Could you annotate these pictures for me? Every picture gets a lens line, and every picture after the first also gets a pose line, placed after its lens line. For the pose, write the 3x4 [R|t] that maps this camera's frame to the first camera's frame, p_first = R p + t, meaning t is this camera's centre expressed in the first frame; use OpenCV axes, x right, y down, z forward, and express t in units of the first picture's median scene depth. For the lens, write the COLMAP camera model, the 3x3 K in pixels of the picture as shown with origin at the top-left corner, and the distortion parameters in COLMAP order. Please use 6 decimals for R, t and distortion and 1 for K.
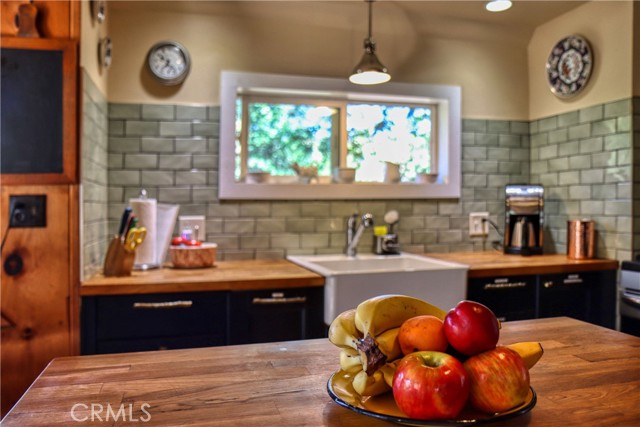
lens RADIAL K [[505.0, 0, 320.0], [0, 505.0, 213.5], [0, 0, 1]] dist [-0.061487, 0.011878]
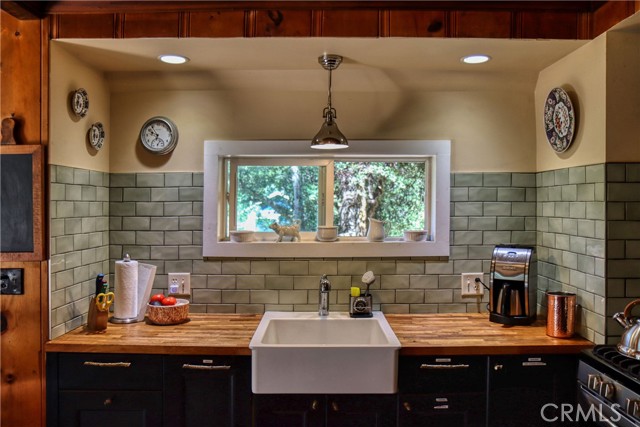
lens RADIAL K [[517.8, 0, 307.0], [0, 517.8, 213.3], [0, 0, 1]] dist [-0.067848, 0.000503]
pose [[0.960416, 0.008483, -0.278442, 0.330355], [-0.009864, 0.999945, -0.003559, -0.122223], [0.278397, 0.006164, 0.960446, -0.019073]]
